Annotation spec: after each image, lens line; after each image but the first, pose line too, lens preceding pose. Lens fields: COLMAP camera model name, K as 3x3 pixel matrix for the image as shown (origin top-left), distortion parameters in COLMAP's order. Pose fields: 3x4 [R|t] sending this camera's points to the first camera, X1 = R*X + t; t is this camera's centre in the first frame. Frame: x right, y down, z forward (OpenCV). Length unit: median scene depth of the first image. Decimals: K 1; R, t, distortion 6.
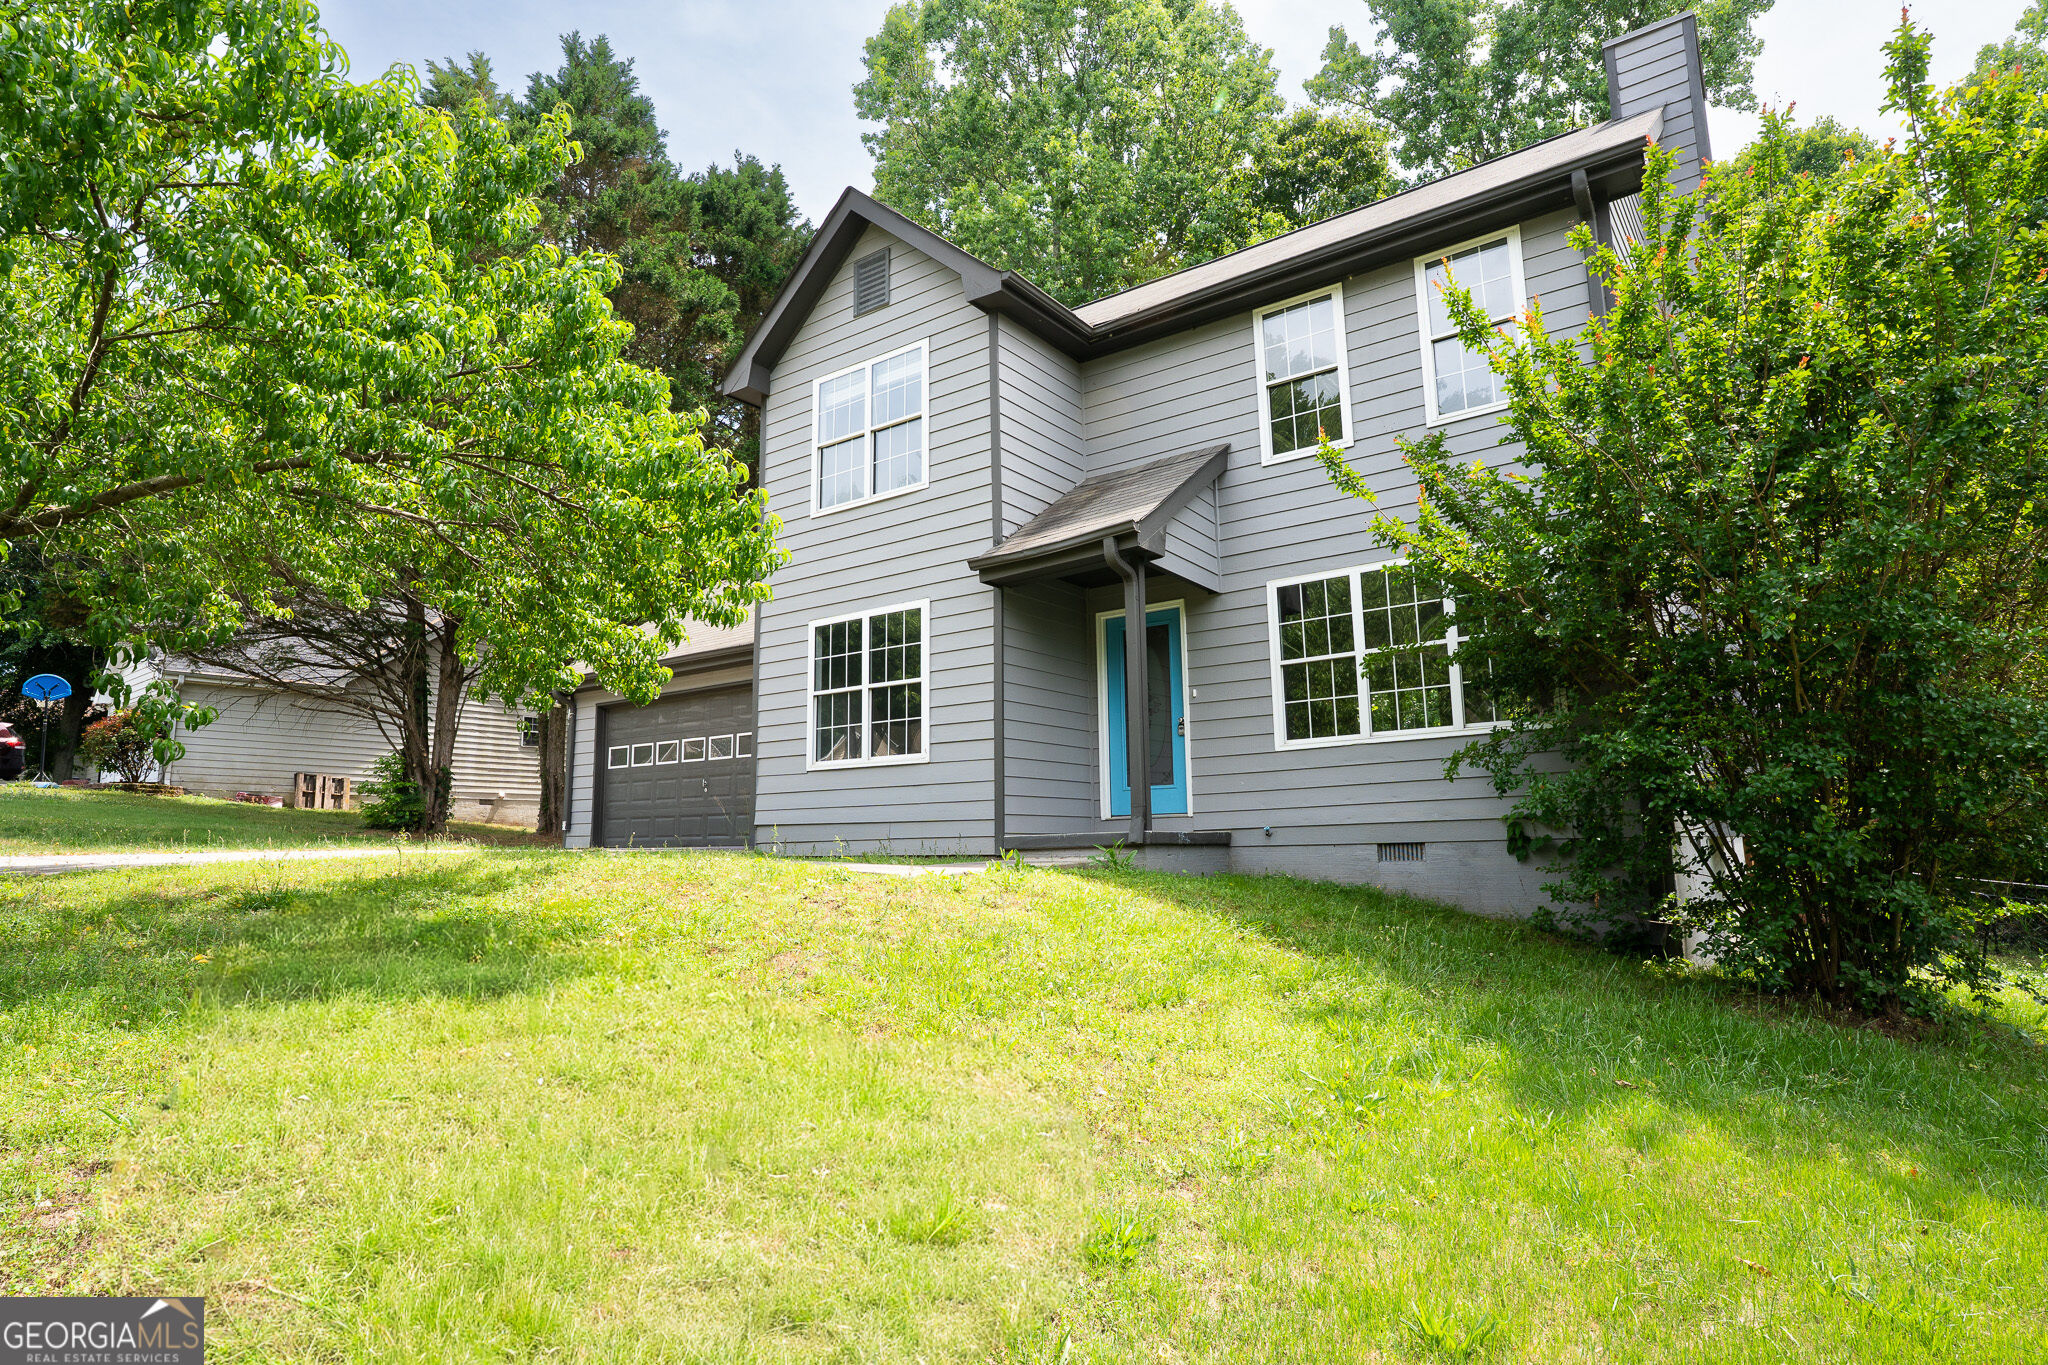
lens RADIAL K [[1120.8, 0, 1024.0], [0, 1120.8, 676.7], [0, 0, 1]] dist [-0.038995, 0.018559]
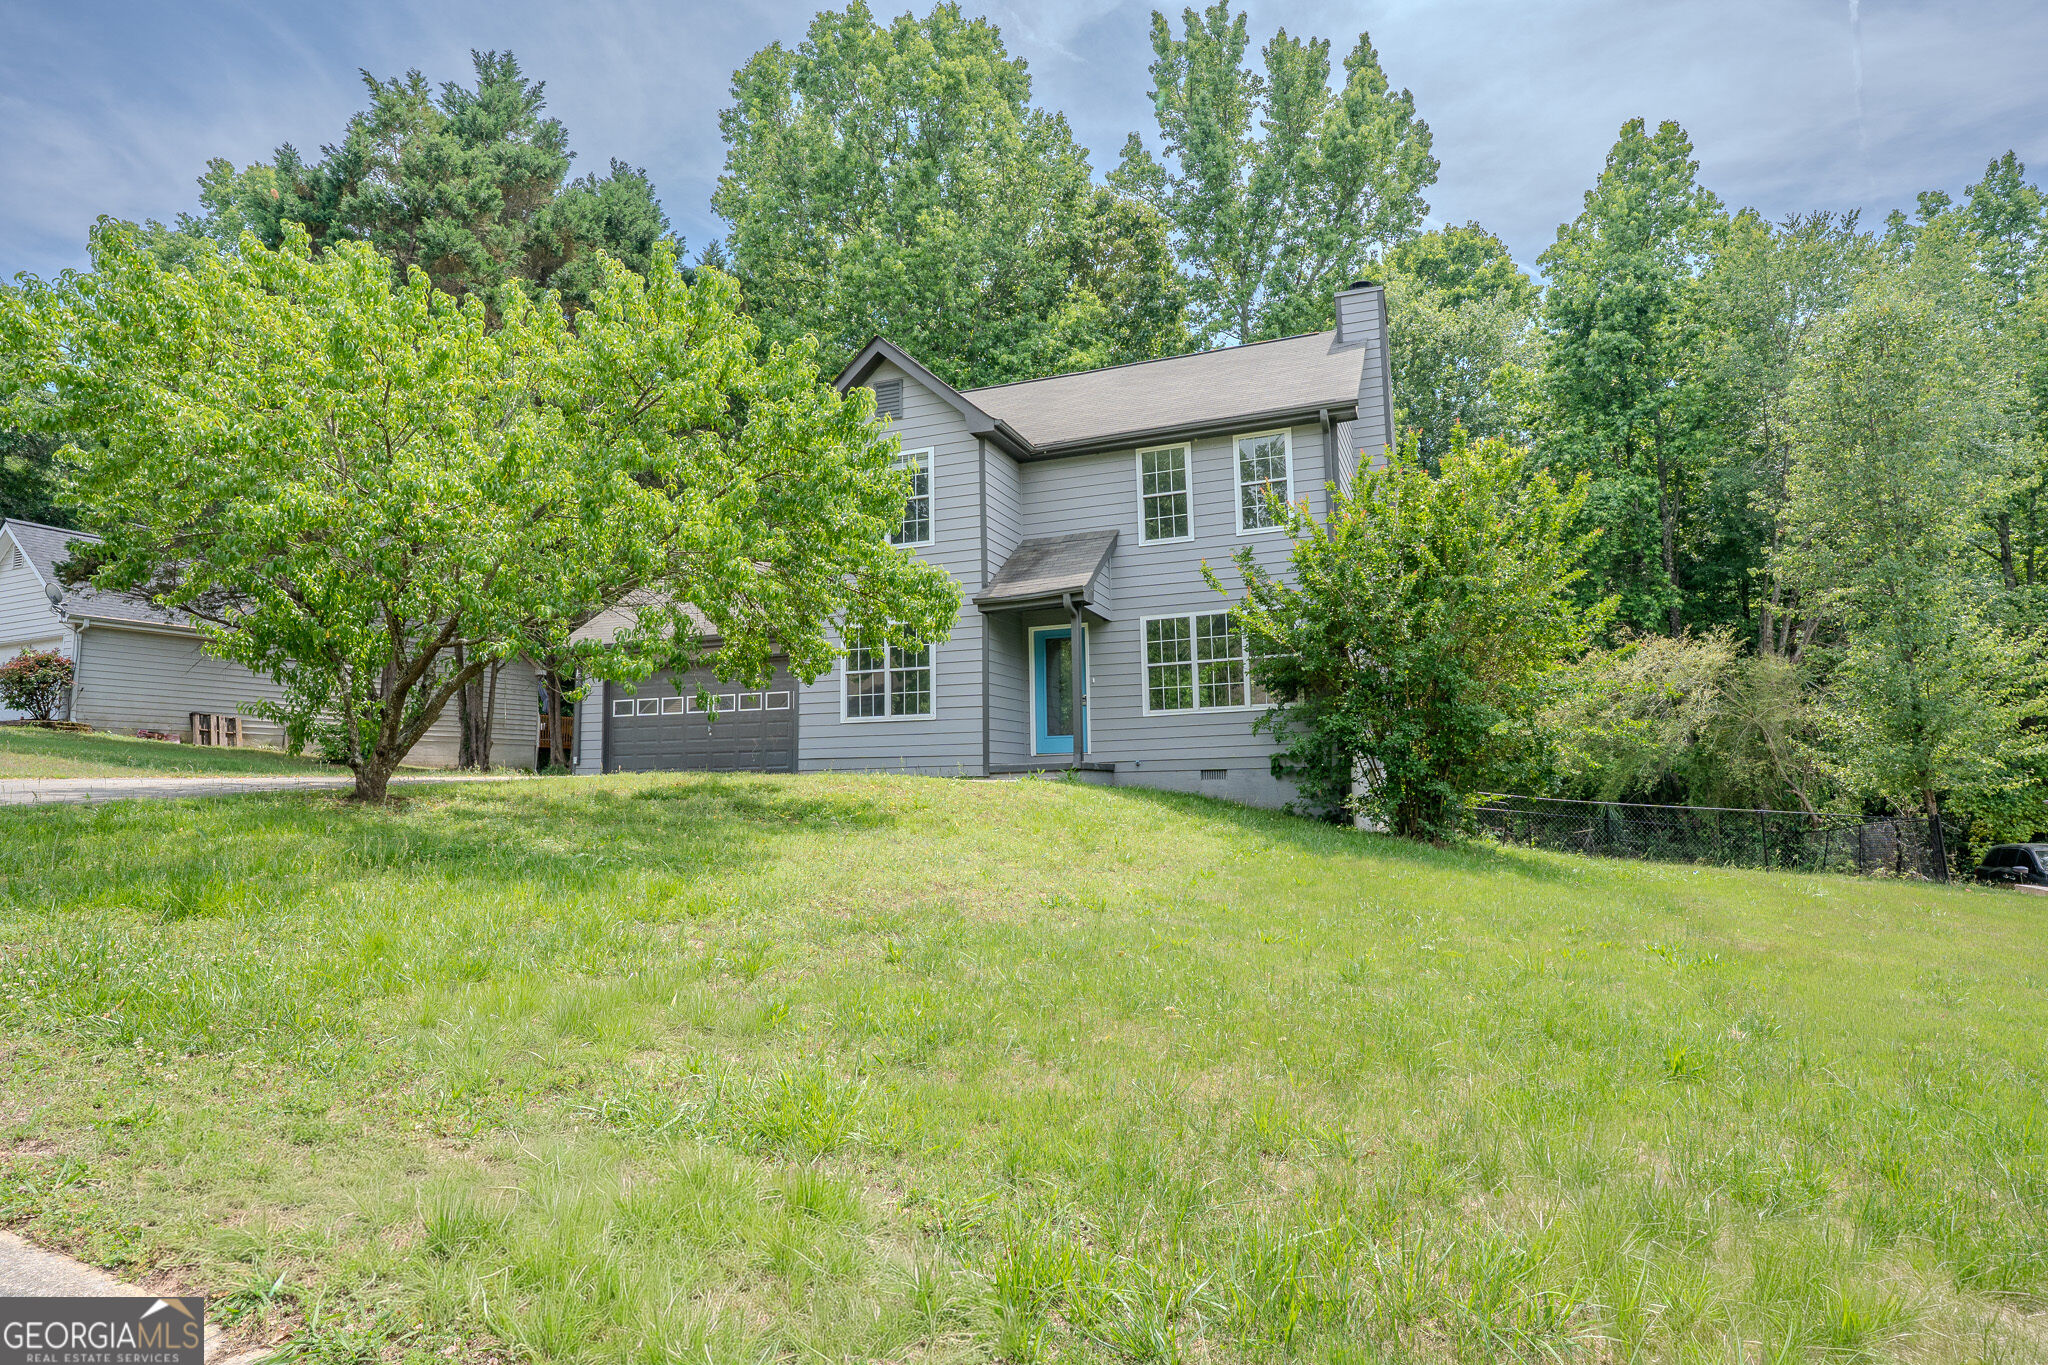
lens RADIAL K [[1120.8, 0, 1023.4], [0, 1120.8, 682.4], [0, 0, 1]] dist [-0.038995, 0.018559]
pose [[0.968137, 0.023343, 0.249331, -0.373259], [-0.036638, 0.998136, 0.048816, -0.061577], [-0.247727, -0.056396, 0.967187, -0.597706]]
